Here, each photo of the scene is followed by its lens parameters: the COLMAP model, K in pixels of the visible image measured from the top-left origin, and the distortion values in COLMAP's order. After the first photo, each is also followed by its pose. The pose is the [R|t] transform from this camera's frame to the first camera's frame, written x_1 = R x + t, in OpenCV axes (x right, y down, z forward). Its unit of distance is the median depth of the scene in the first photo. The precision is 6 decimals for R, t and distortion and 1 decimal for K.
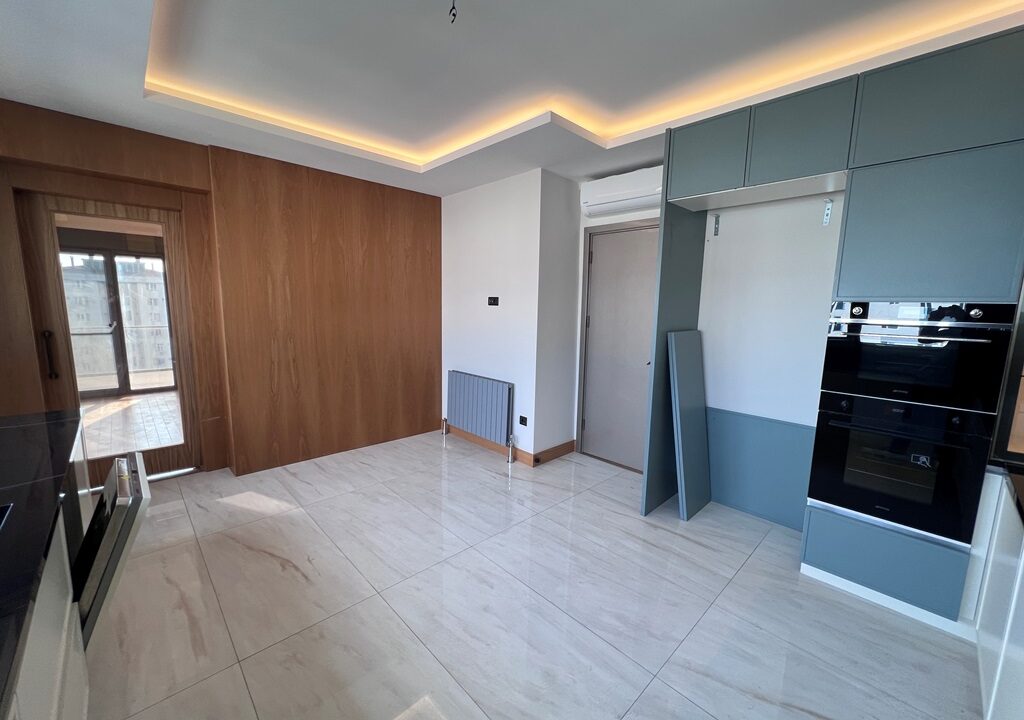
lens RADIAL K [[411.2, 0, 513.6], [0, 411.2, 361.2], [0, 0, 1]] dist [-0.001599, 0.000272]
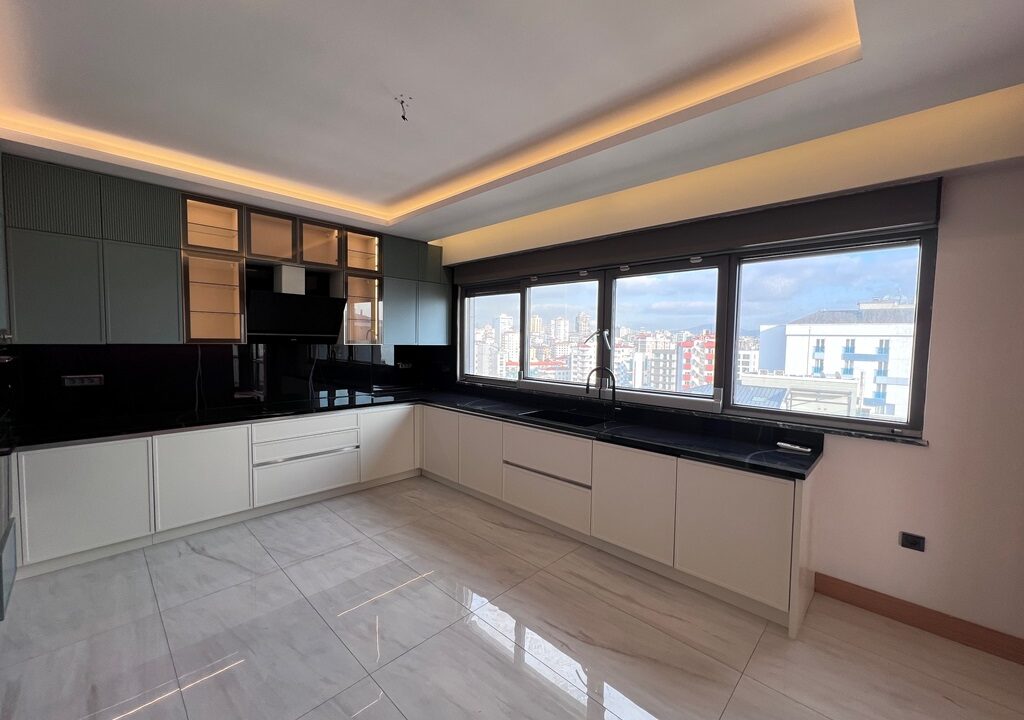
lens RADIAL K [[411.3, 0, 513.8], [0, 411.3, 362.8], [0, 0, 1]] dist [-0.001558, 0.000078]
pose [[-0.998483, -0.035851, -0.041796, -0.262229], [-0.043299, 0.980106, 0.193694, -0.209817], [0.034020, 0.195210, -0.980171, 1.371775]]
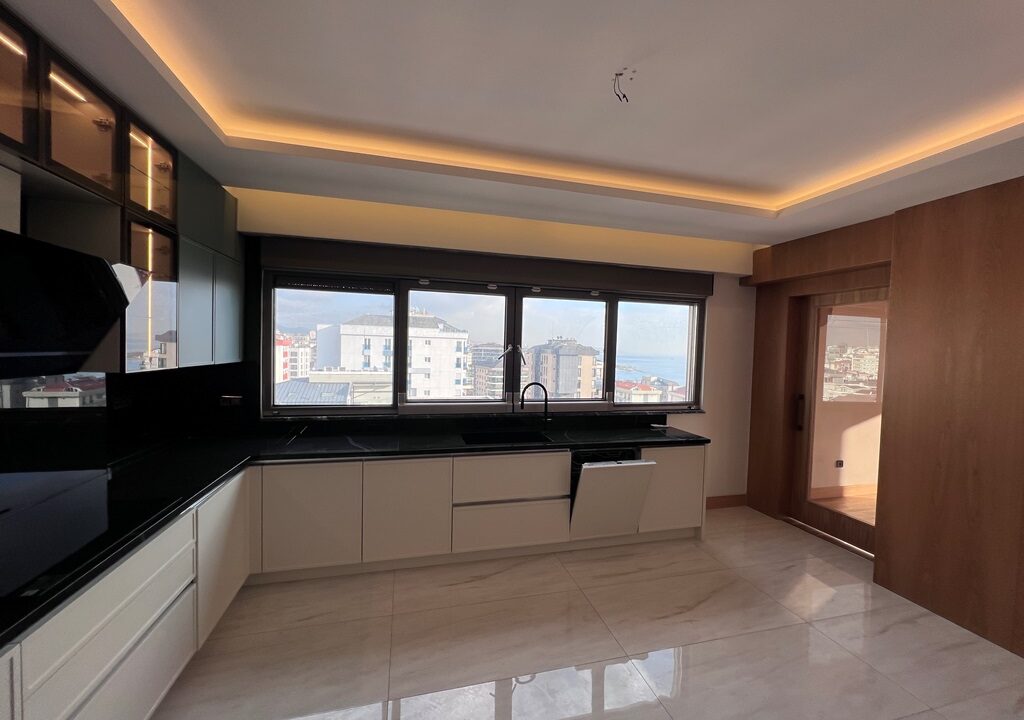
lens RADIAL K [[411.2, 0, 513.6], [0, 411.2, 361.2], [0, 0, 1]] dist [-0.001599, 0.000272]
pose [[-0.484370, -0.004225, -0.874853, 0.498995], [-0.159474, 0.983661, 0.083544, -0.139635], [0.860206, 0.179982, -0.477129, 0.786046]]
